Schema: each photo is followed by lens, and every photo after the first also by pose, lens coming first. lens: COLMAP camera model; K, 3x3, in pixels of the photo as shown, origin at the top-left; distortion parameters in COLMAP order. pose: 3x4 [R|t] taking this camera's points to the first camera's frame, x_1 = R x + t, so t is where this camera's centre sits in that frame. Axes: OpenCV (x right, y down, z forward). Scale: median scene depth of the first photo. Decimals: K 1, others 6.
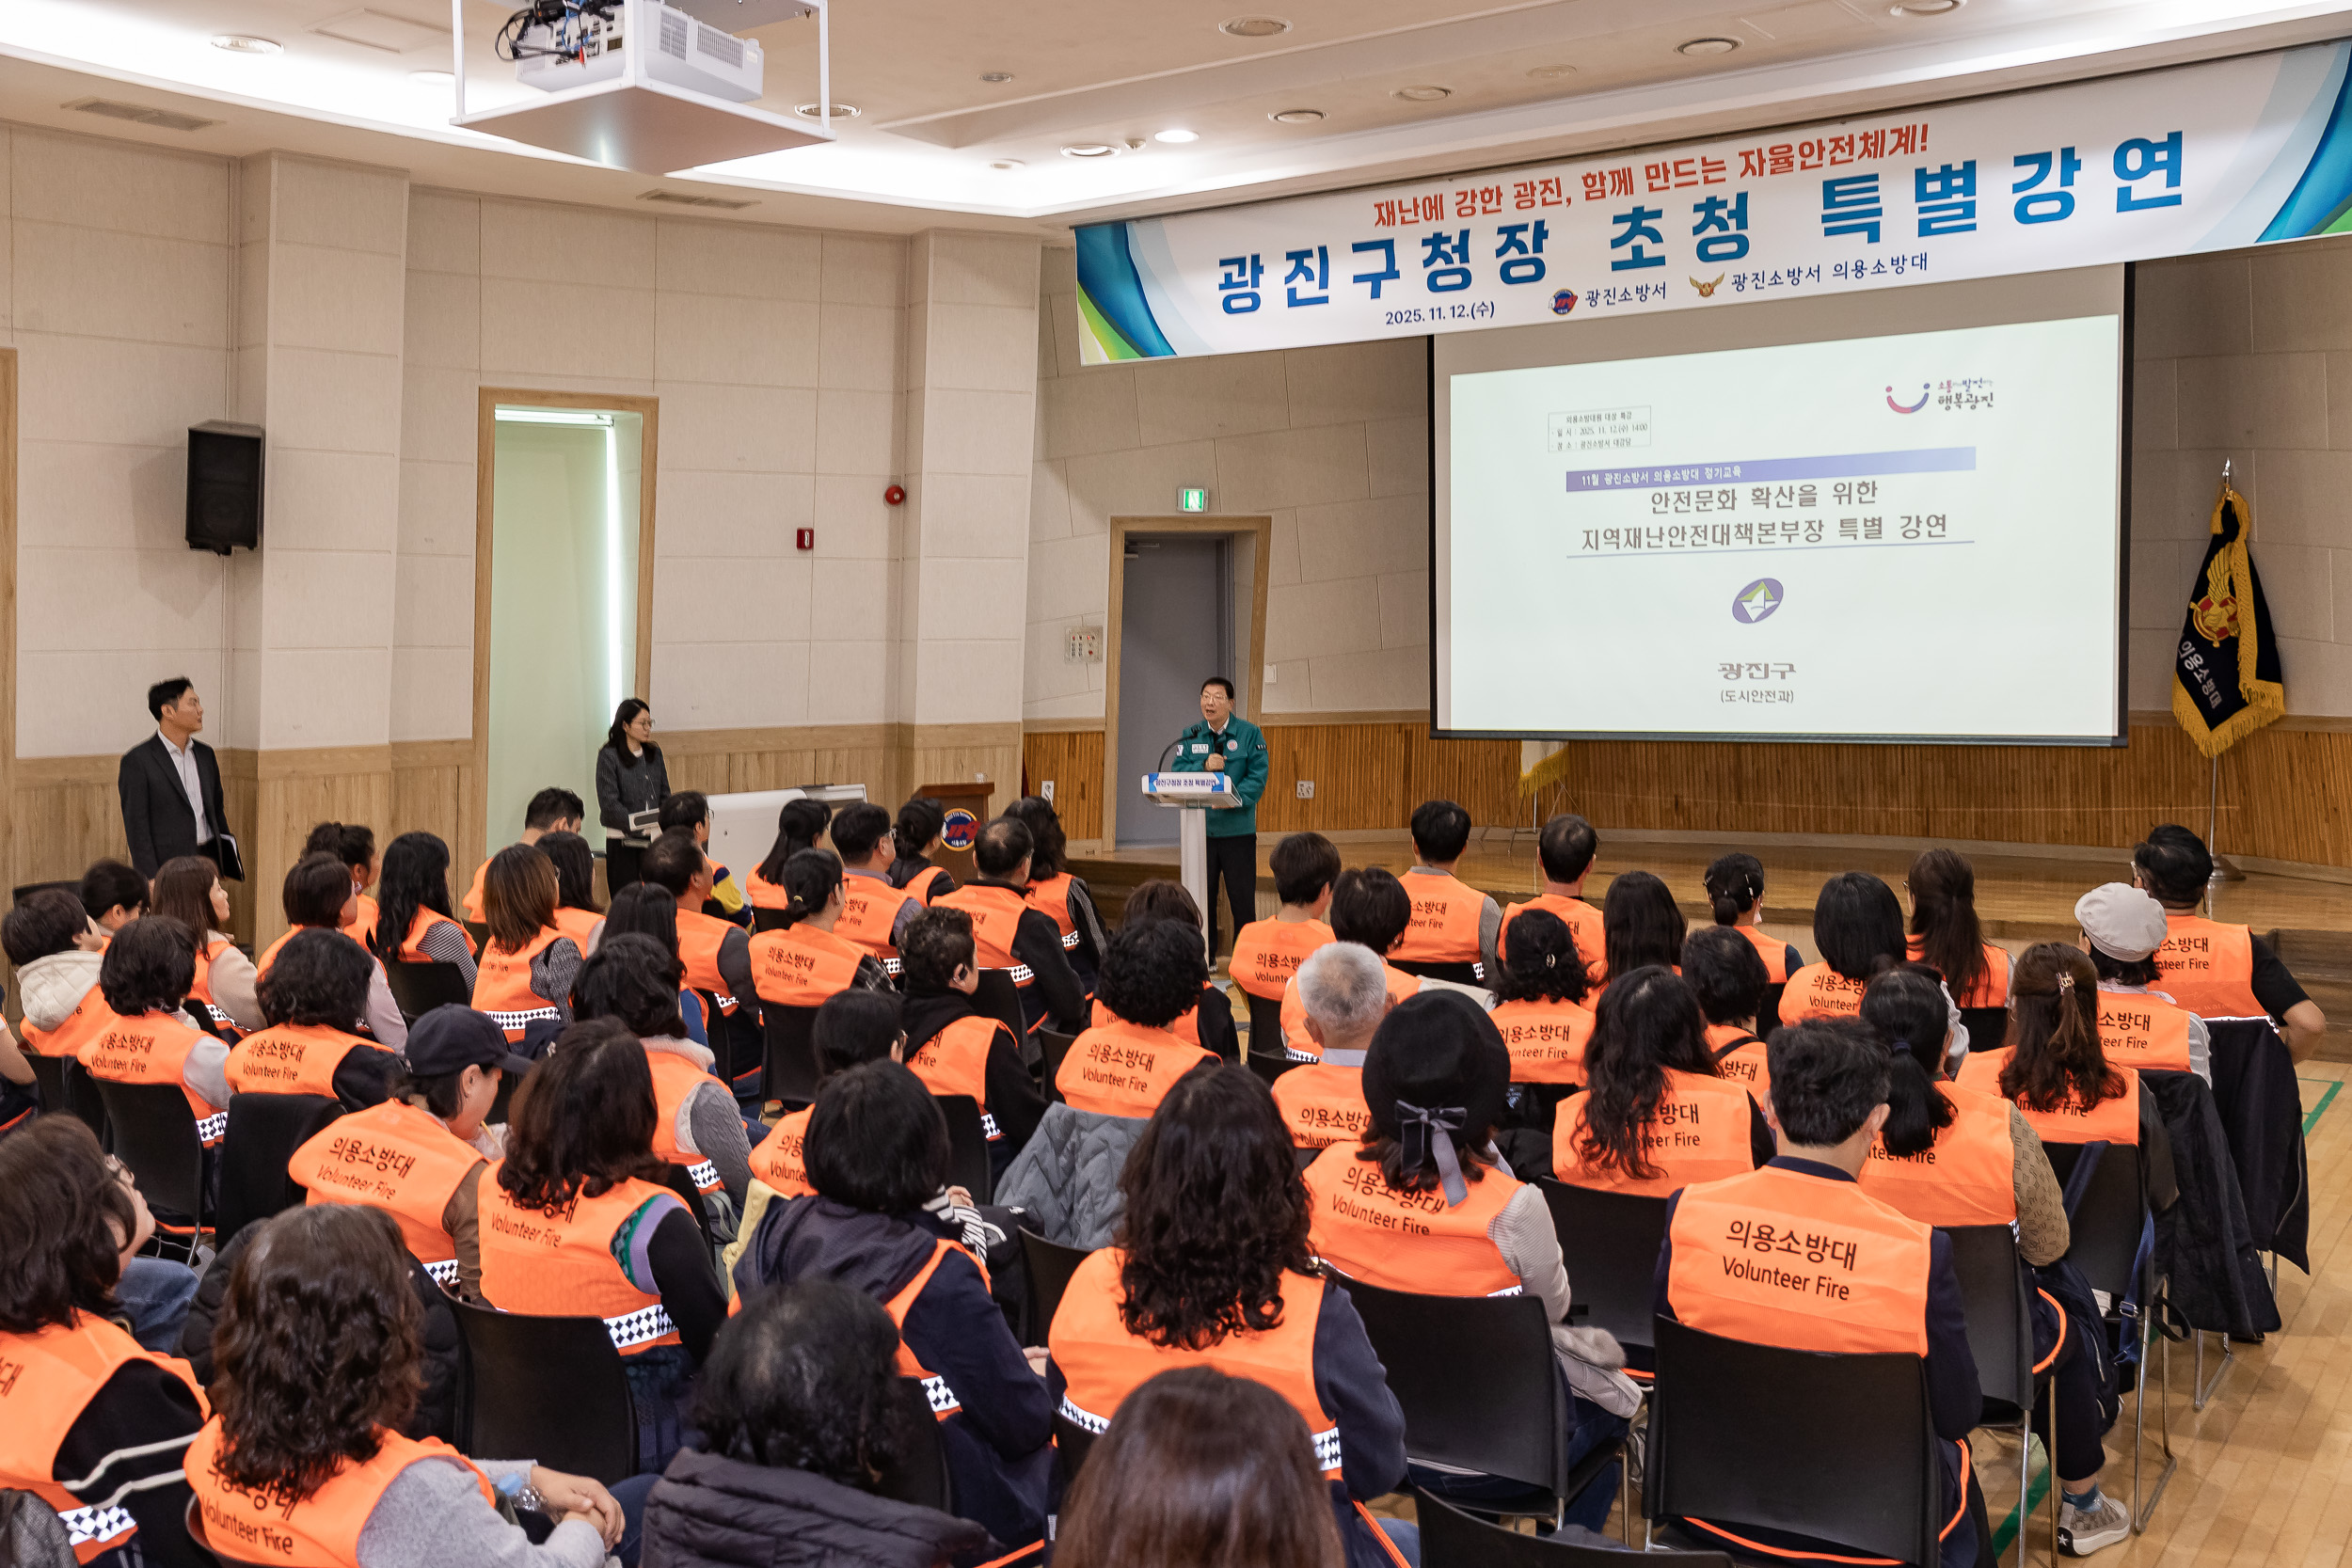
lens RADIAL K [[2264.2, 0, 1177.5], [0, 2264.2, 798.2], [0, 0, 1]] dist [0.036994, 0.000000]
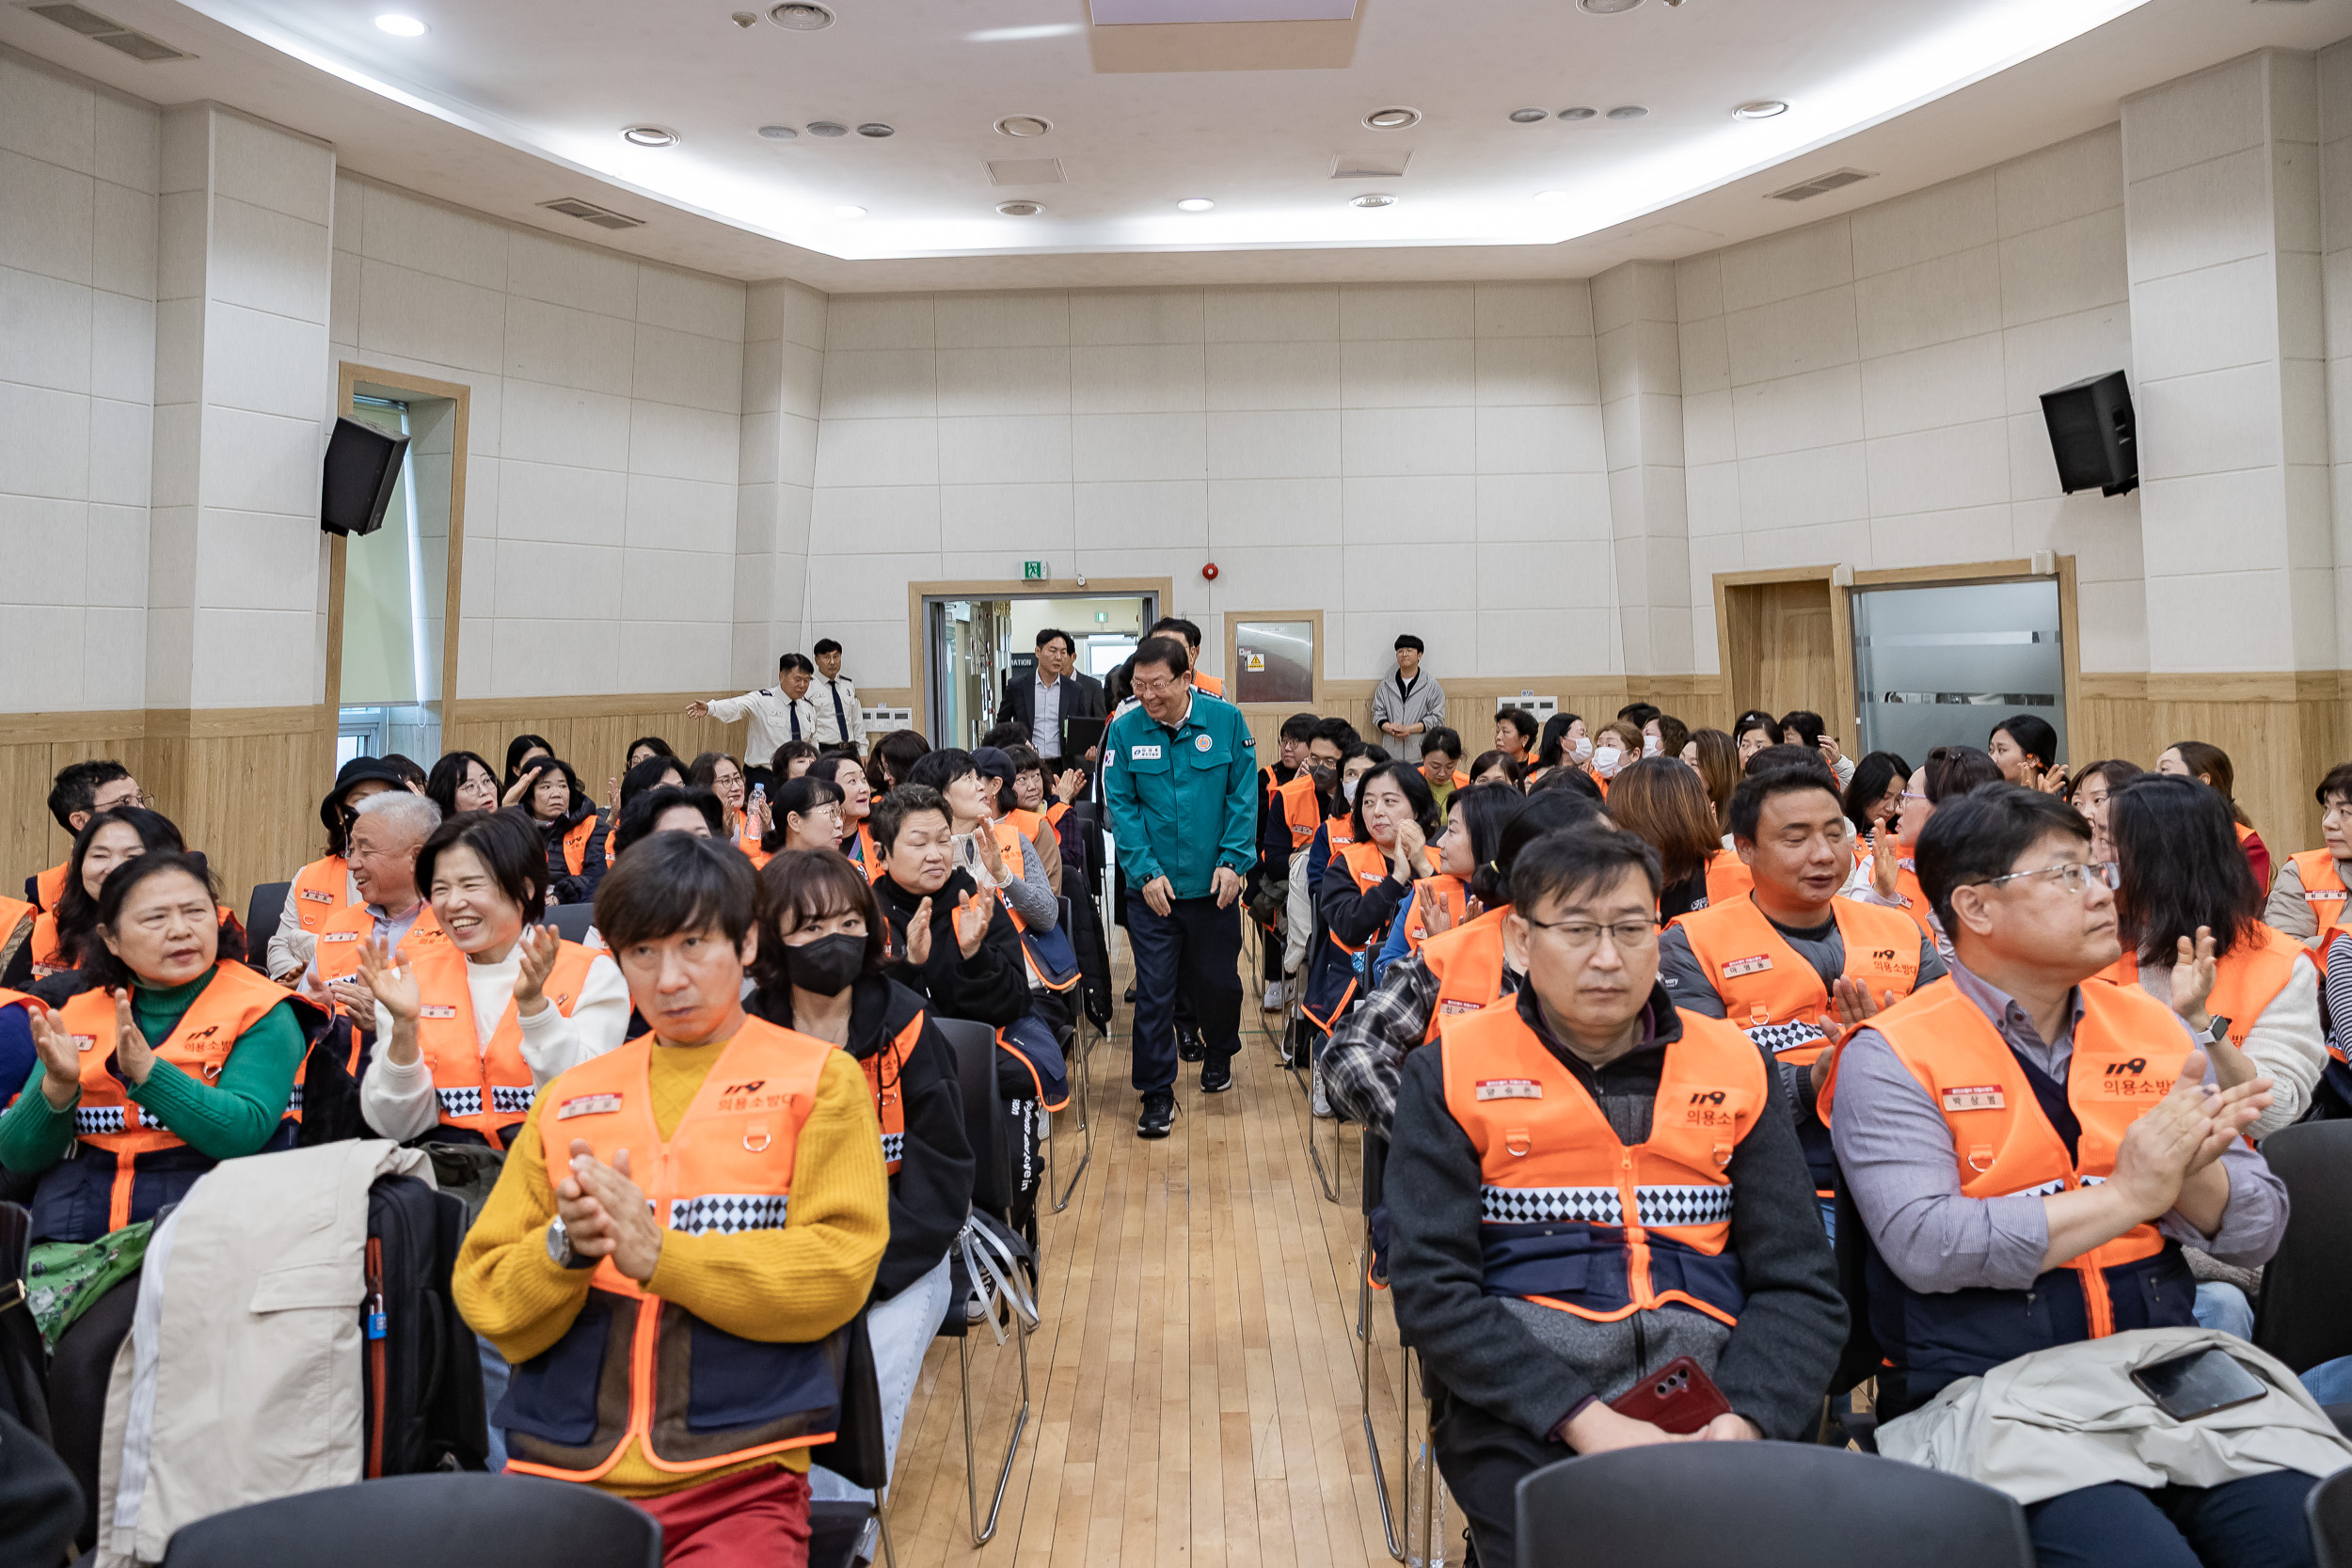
lens RADIAL K [[1568.9, 0, 1210.1], [0, 1568.9, 787.4], [0, 0, 1]] dist [0.007890, 0.030082]
pose [[-0.814899, 0.067471, -0.575663, 0.225022], [-0.025385, 0.988094, 0.151745, -0.037352], [0.579047, 0.138271, -0.803483, 0.758805]]
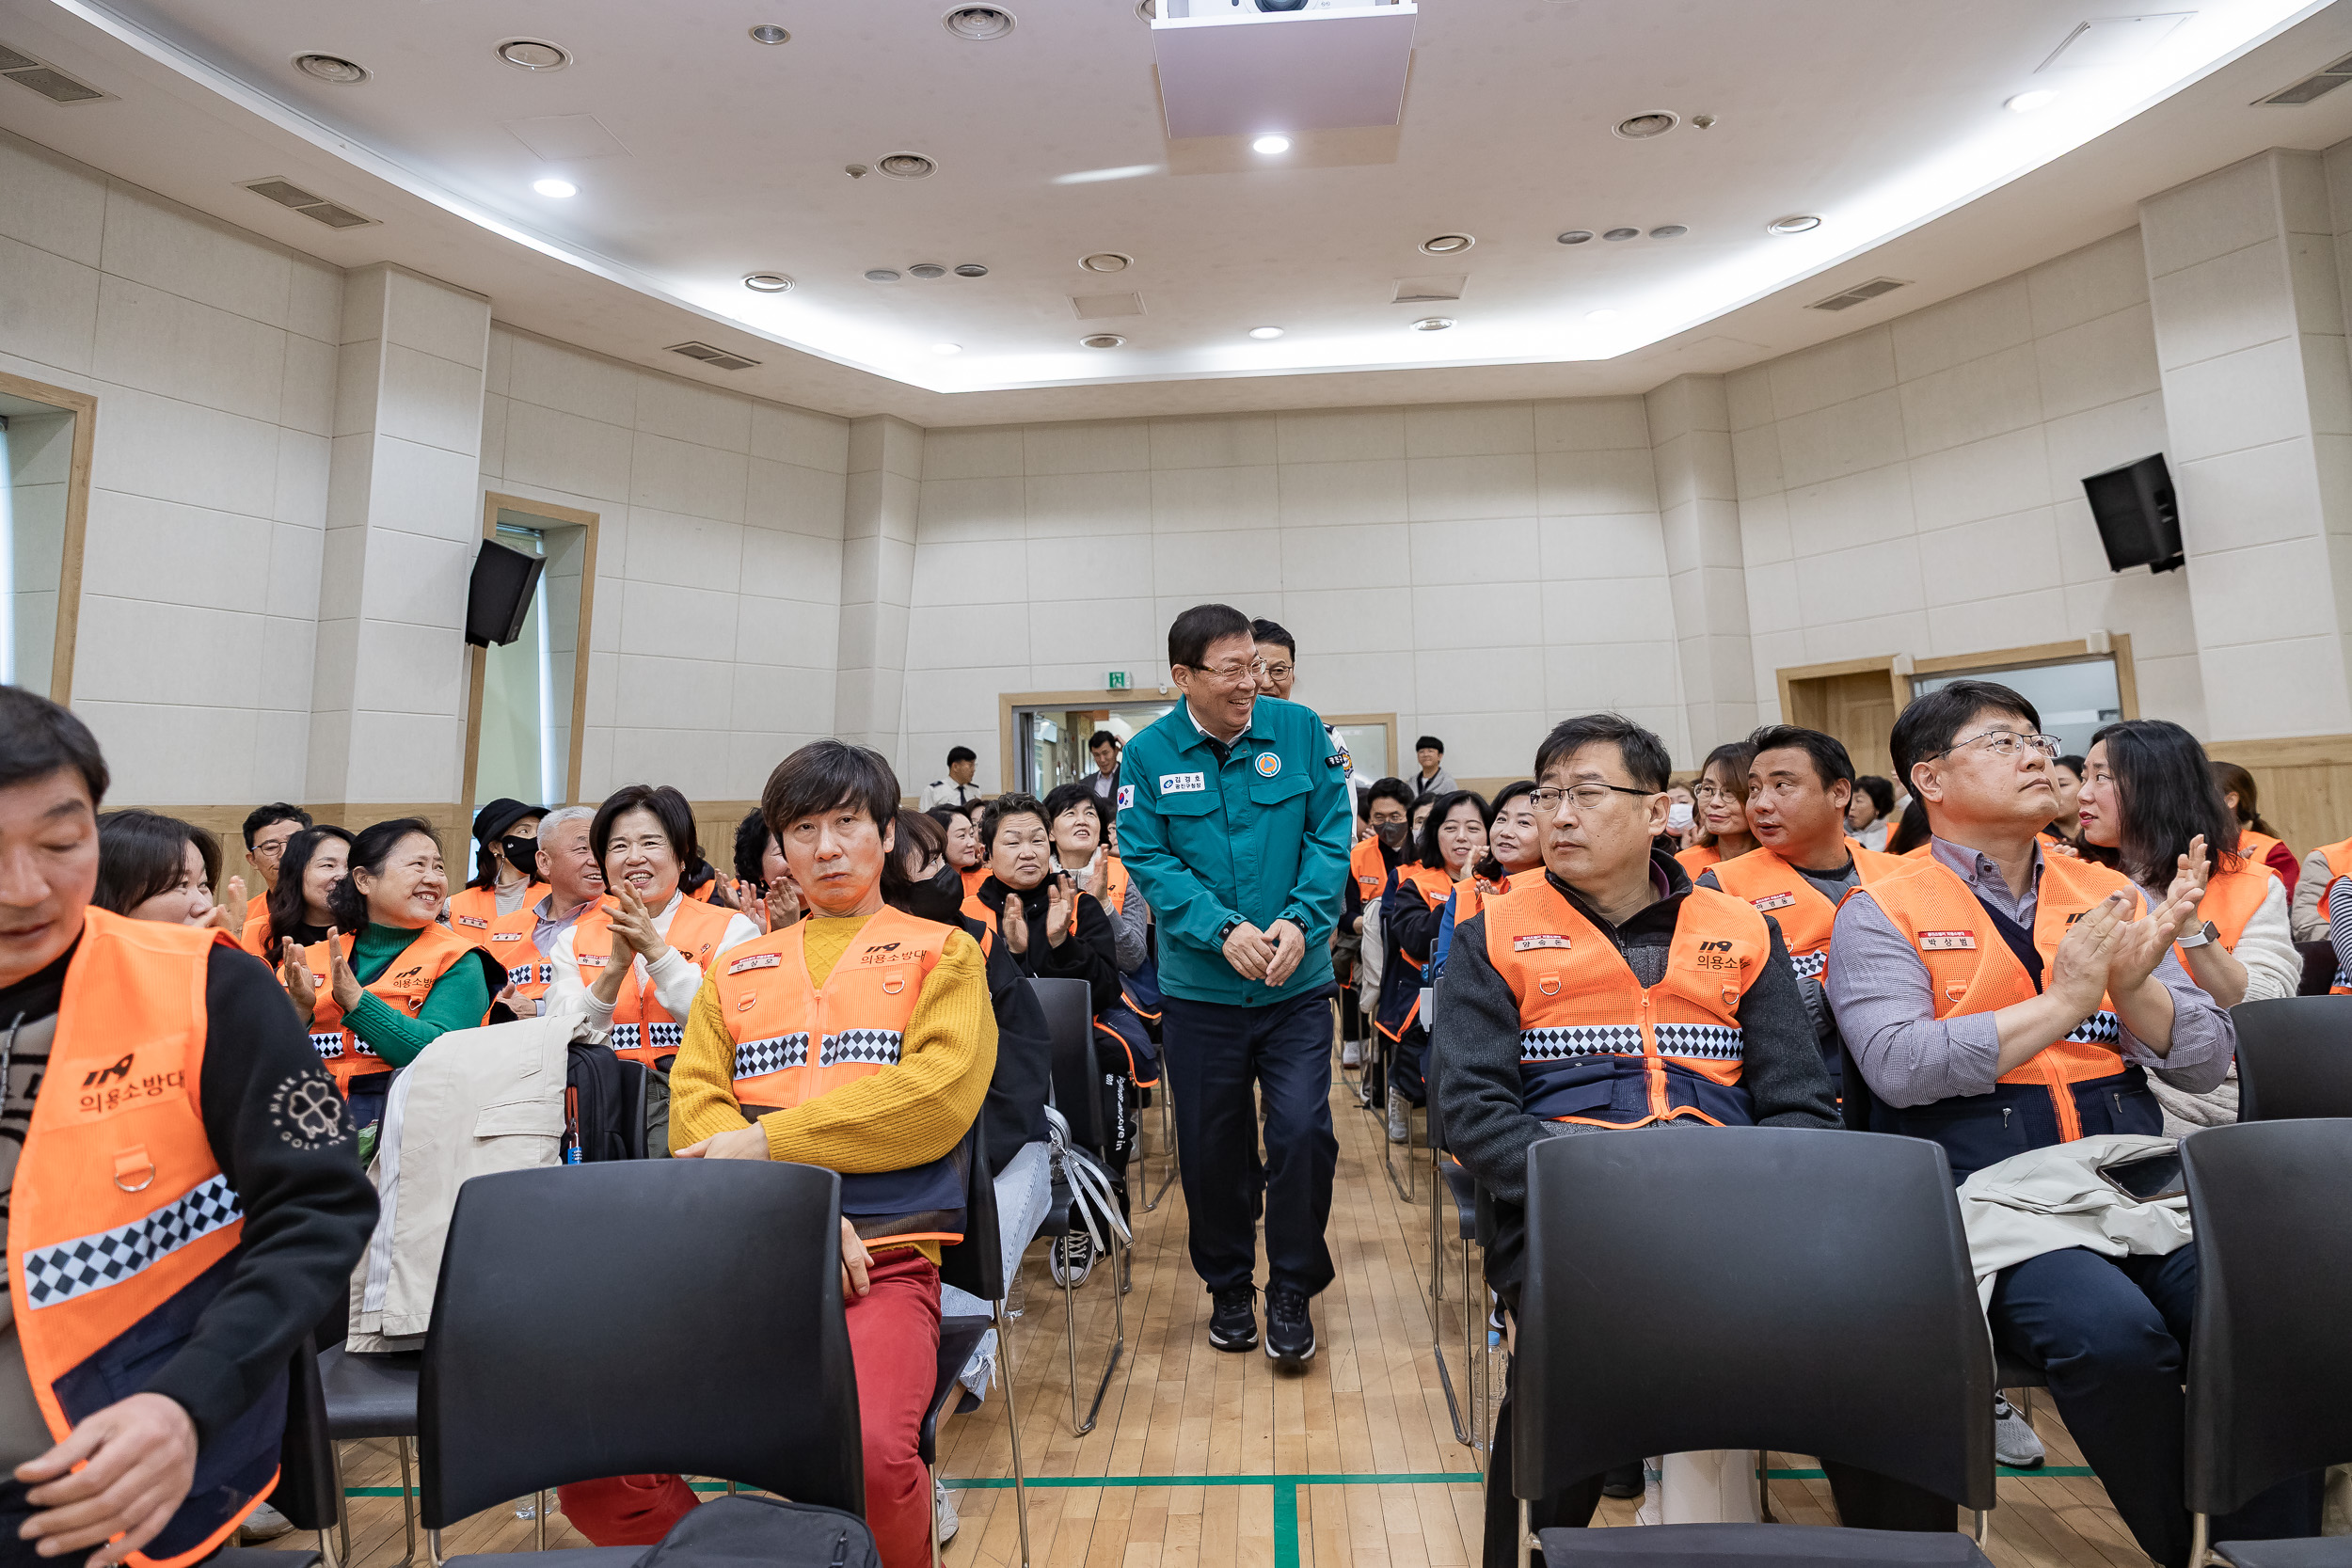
lens RADIAL K [[1568.9, 0, 1219.0], [0, 1568.9, 791.2], [0, 0, 1]] dist [0.007890, 0.030082]
pose [[-0.840199, 0.027619, -0.541575, 0.235990], [-0.005434, 0.998223, 0.059337, -0.020064], [0.542251, 0.052798, -0.838556, 0.776800]]
